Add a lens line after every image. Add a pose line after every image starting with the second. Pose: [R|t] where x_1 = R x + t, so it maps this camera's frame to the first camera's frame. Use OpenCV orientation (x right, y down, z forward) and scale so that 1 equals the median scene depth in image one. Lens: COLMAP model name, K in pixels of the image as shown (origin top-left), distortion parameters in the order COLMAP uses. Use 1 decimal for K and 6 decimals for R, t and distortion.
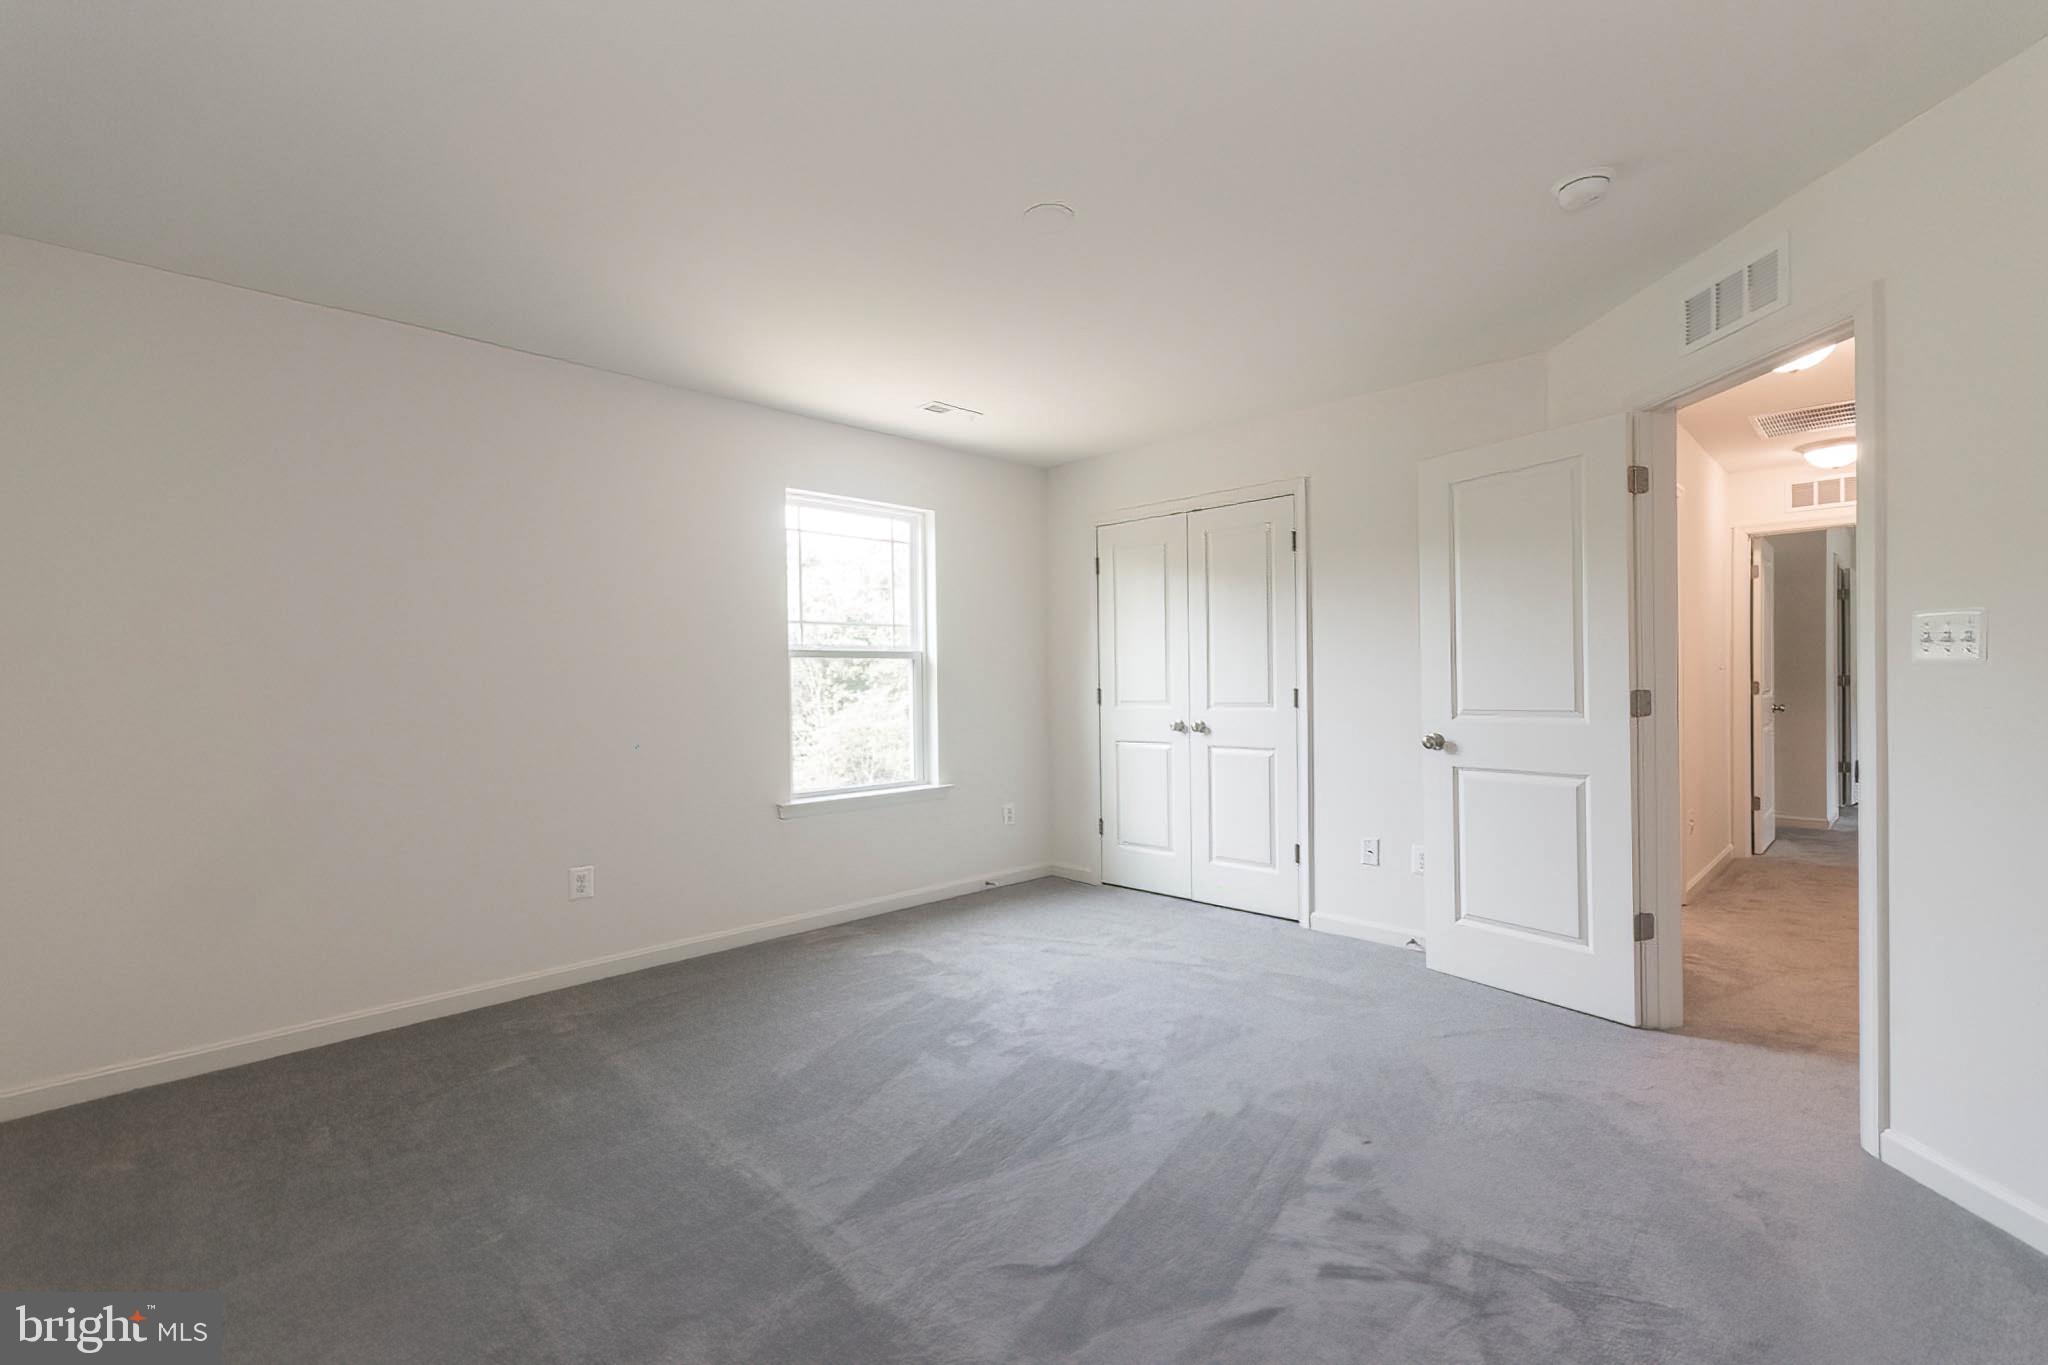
lens RADIAL K [[903.8, 0, 1053.6], [0, 903.8, 683.0], [0, 0, 1]] dist [0.002362, 0.000254]
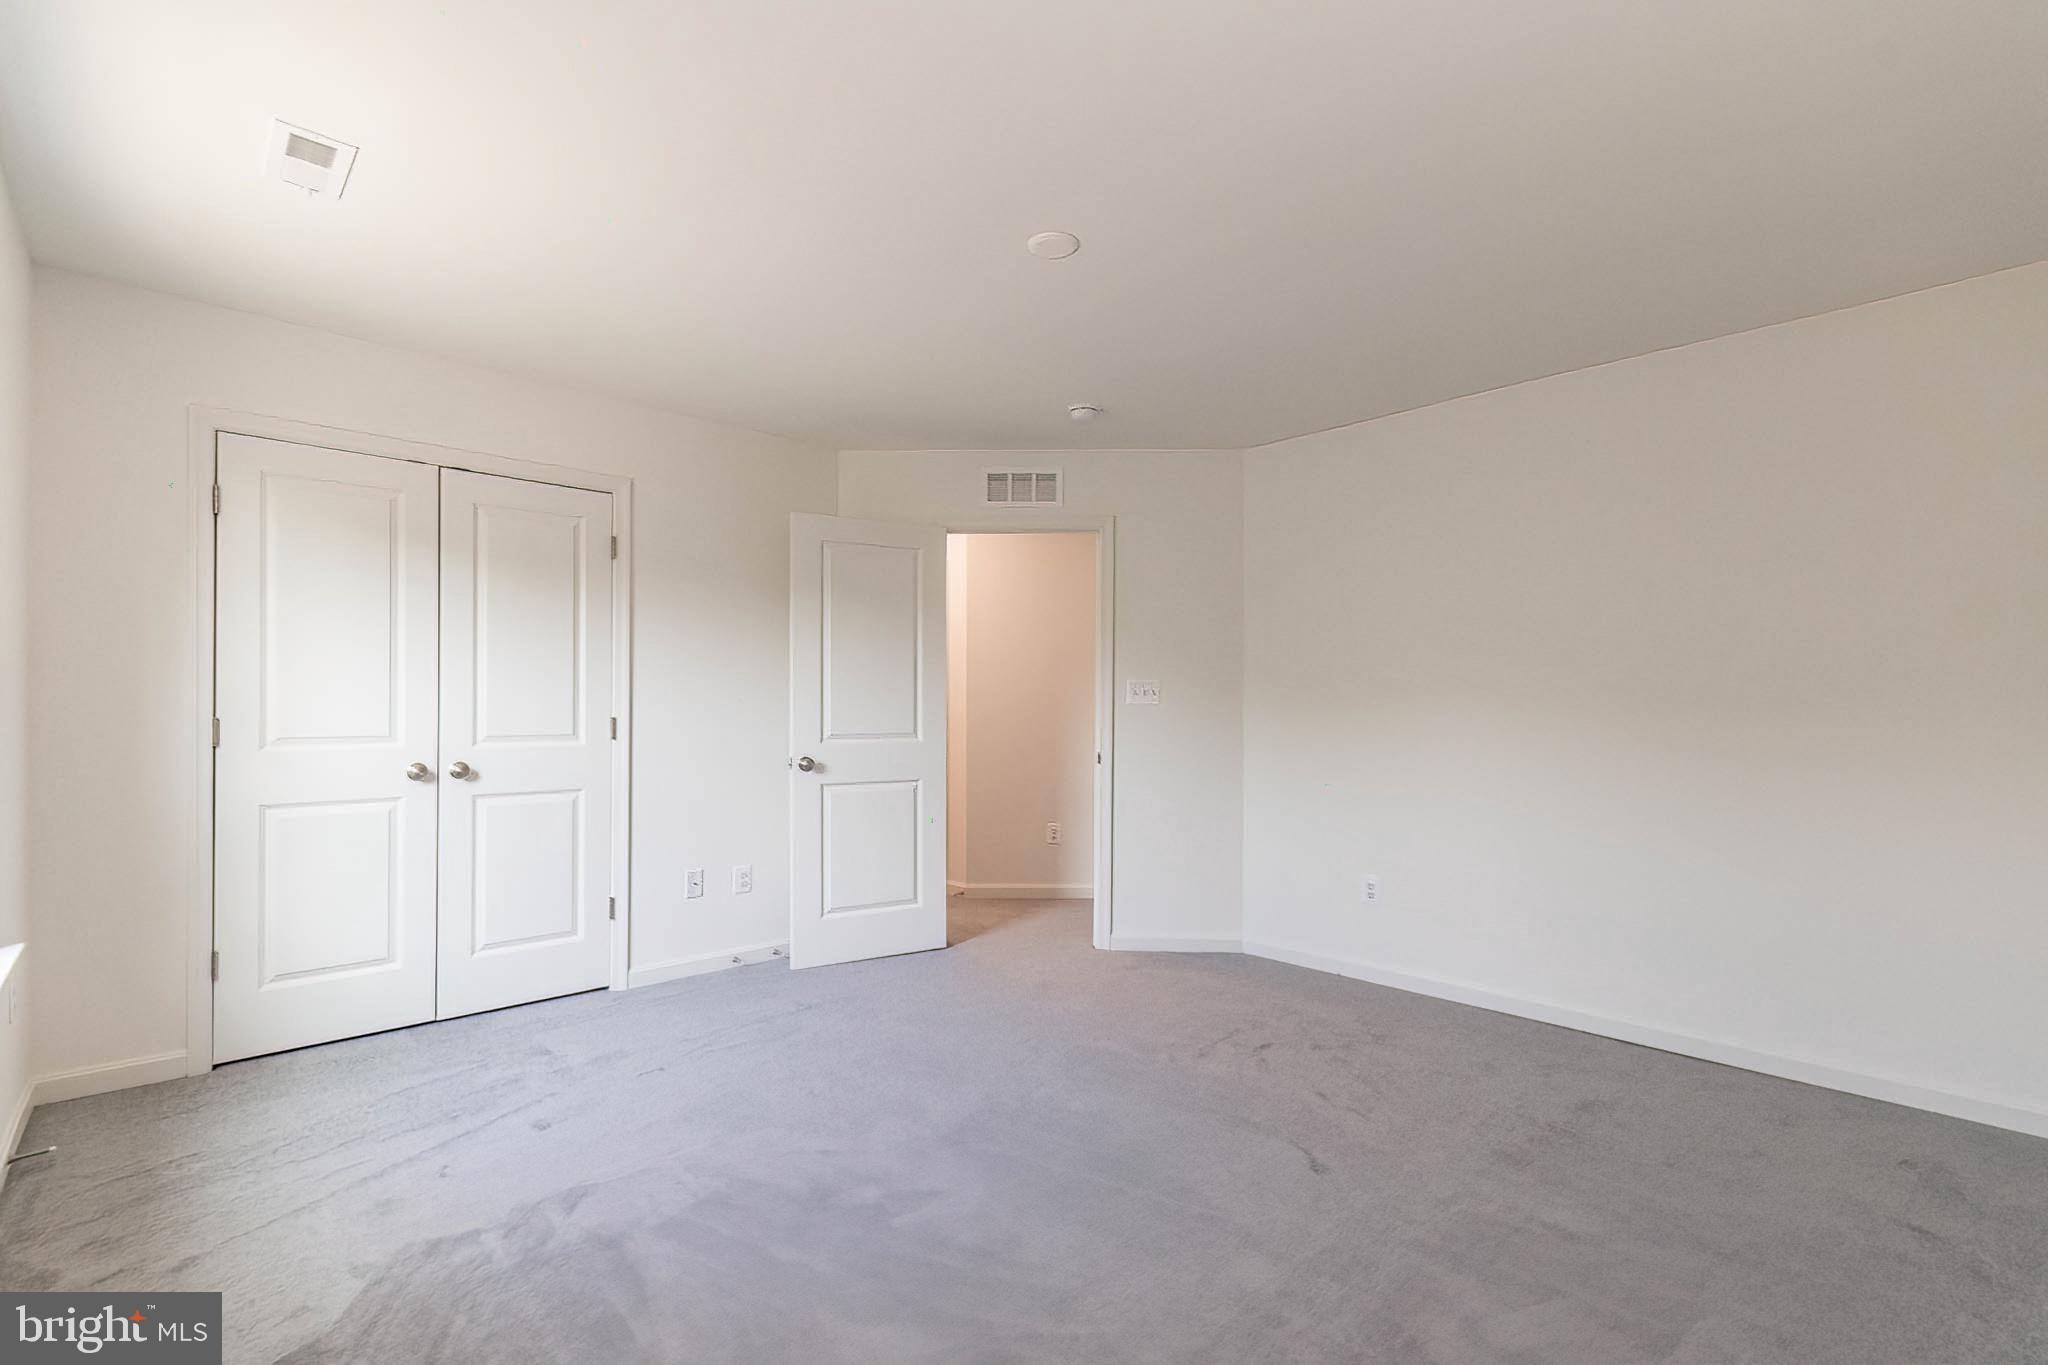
lens RADIAL K [[905.2, 0, 1014.9], [0, 905.2, 692.5], [0, 0, 1]] dist [0.002123, 0.000239]
pose [[0.061176, 0.016586, 0.997989, -0.584398], [-0.008583, 0.999834, -0.016090, -0.006935], [-0.998090, -0.007582, 0.061308, 0.570191]]
